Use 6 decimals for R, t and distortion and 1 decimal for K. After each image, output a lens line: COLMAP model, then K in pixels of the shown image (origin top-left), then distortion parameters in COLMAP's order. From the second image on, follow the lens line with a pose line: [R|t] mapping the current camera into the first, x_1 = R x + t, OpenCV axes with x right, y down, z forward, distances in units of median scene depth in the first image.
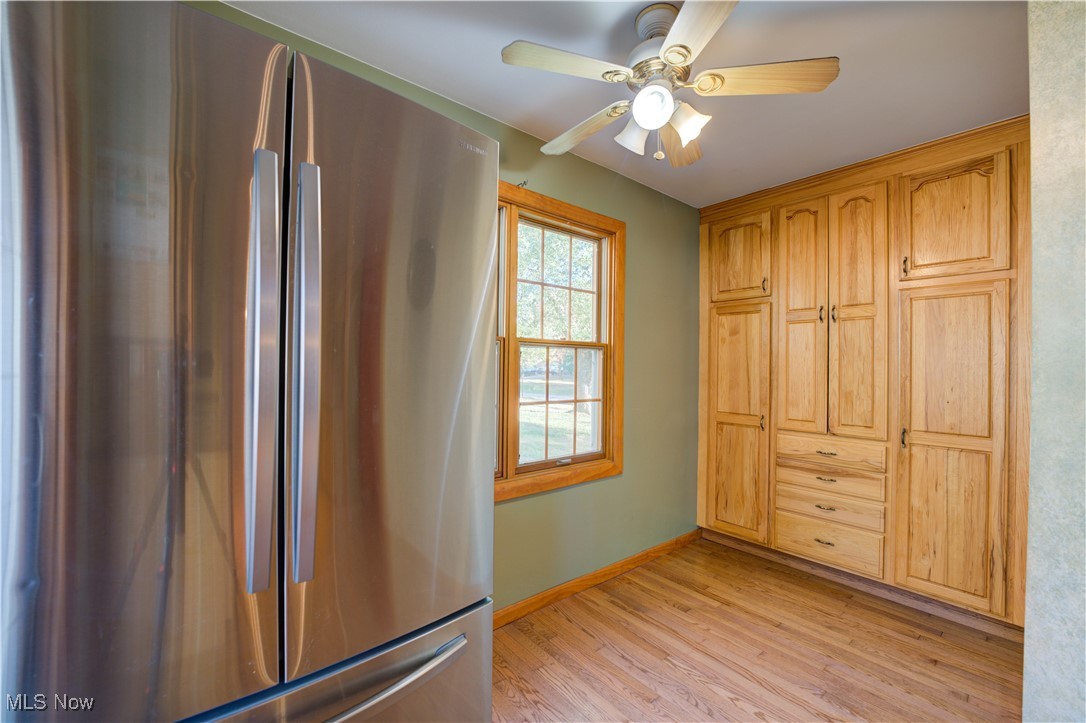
lens RADIAL K [[436.9, 0, 540.1], [0, 436.9, 362.8], [0, 0, 1]] dist [-0.034443, 0.006107]
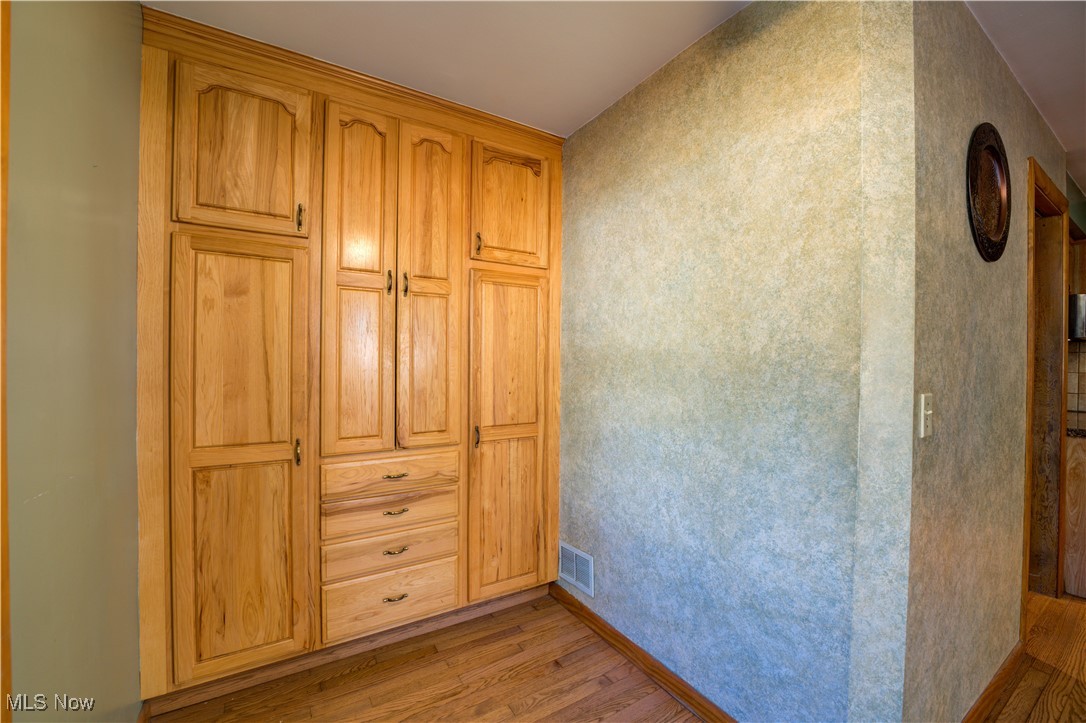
lens RADIAL K [[436.9, 0, 540.1], [0, 436.9, 362.8], [0, 0, 1]] dist [-0.034443, 0.006107]
pose [[0.129882, -0.017456, 0.991376, -0.024558], [-0.012621, 0.999735, 0.019256, 0.002423], [-0.991449, -0.015013, 0.129627, 0.679114]]
